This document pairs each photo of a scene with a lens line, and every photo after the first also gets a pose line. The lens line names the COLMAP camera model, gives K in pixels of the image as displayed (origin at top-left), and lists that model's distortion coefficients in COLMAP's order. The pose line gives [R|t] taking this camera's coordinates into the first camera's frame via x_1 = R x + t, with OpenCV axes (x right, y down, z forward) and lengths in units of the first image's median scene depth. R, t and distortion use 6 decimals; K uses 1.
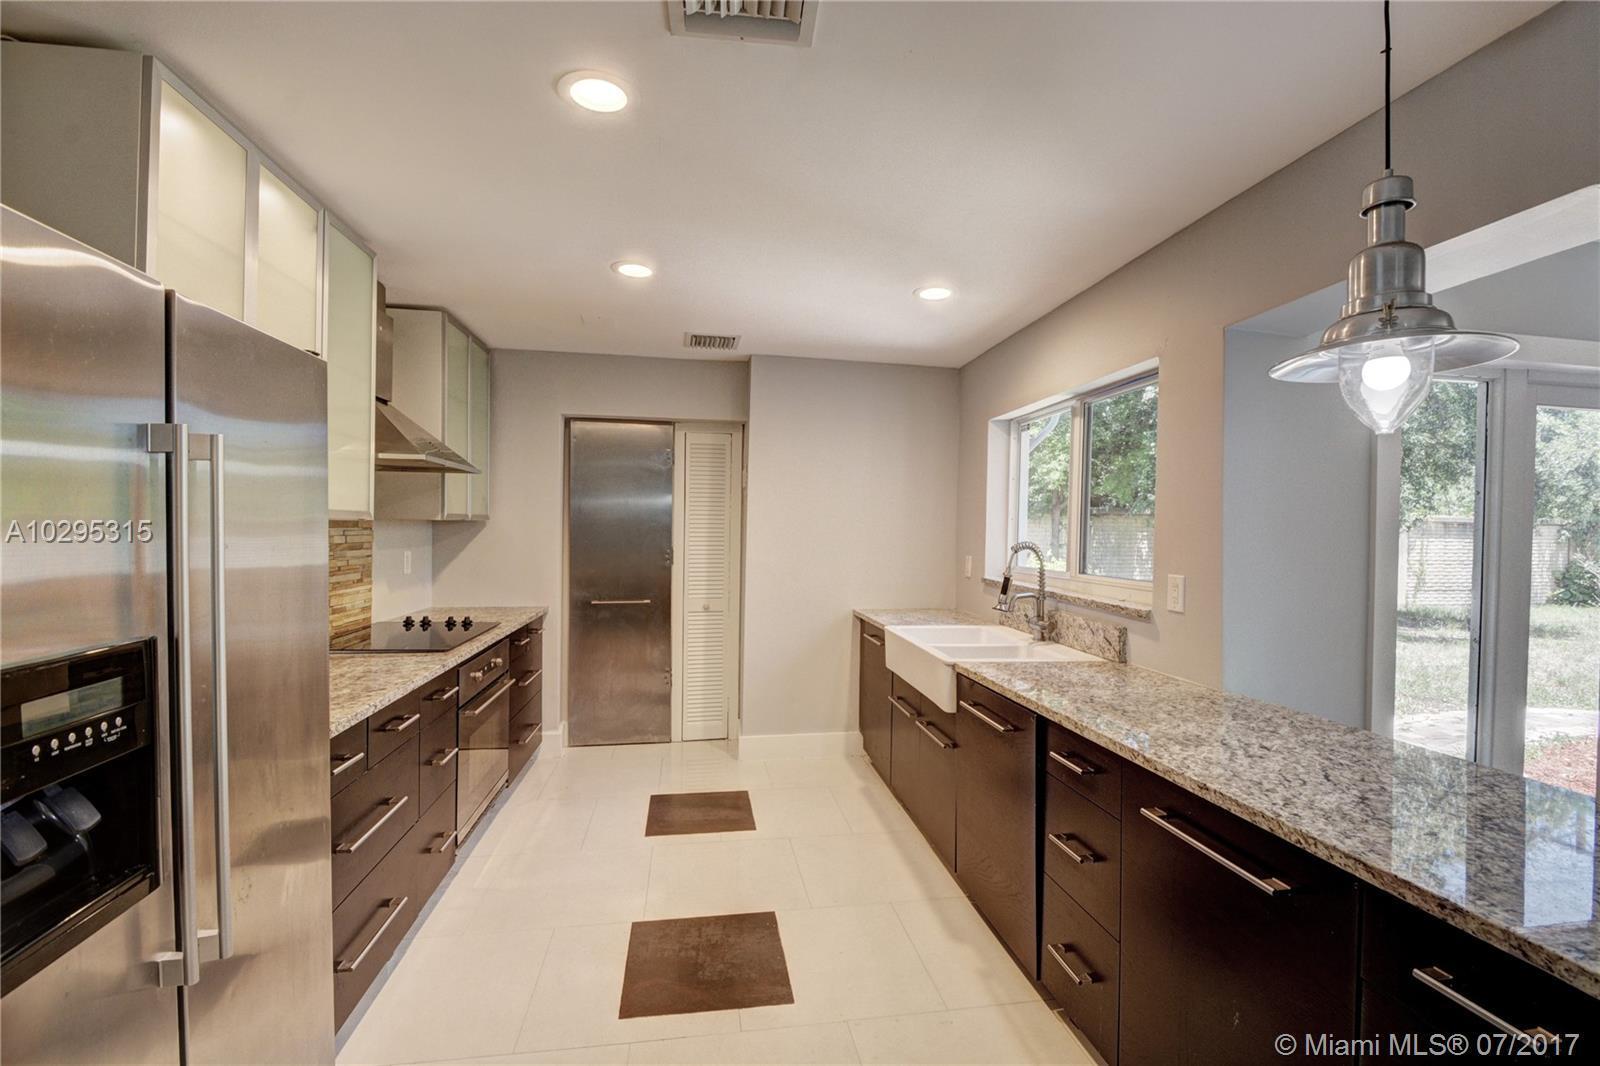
lens RADIAL K [[728.6, 0, 816.5], [0, 728.6, 532.0], [0, 0, 1]] dist [0.000386, 0.000094]
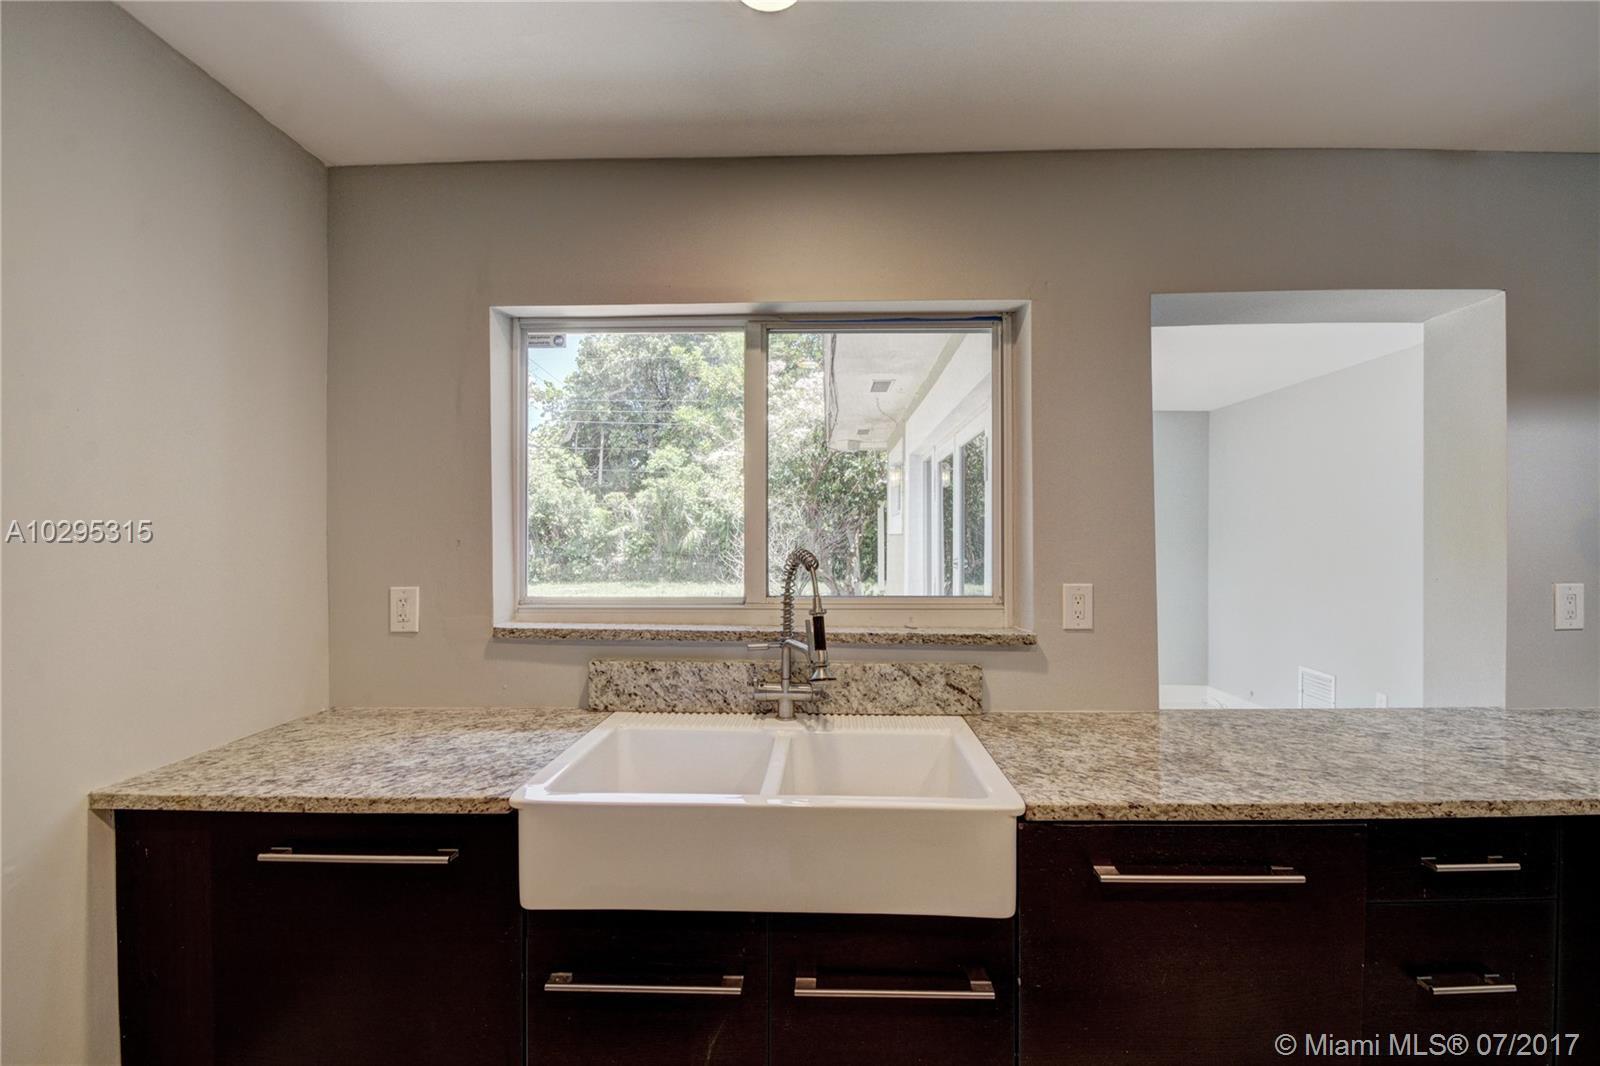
lens RADIAL K [[713.2, 0, 815.2], [0, 713.2, 528.5], [0, 0, 1]] dist [-0.009433, -0.000410]
pose [[0.170263, -0.033637, 0.984824, -0.238609], [0.005643, 0.999434, 0.033160, -0.021994], [-0.985382, -0.000089, 0.170357, 0.823861]]
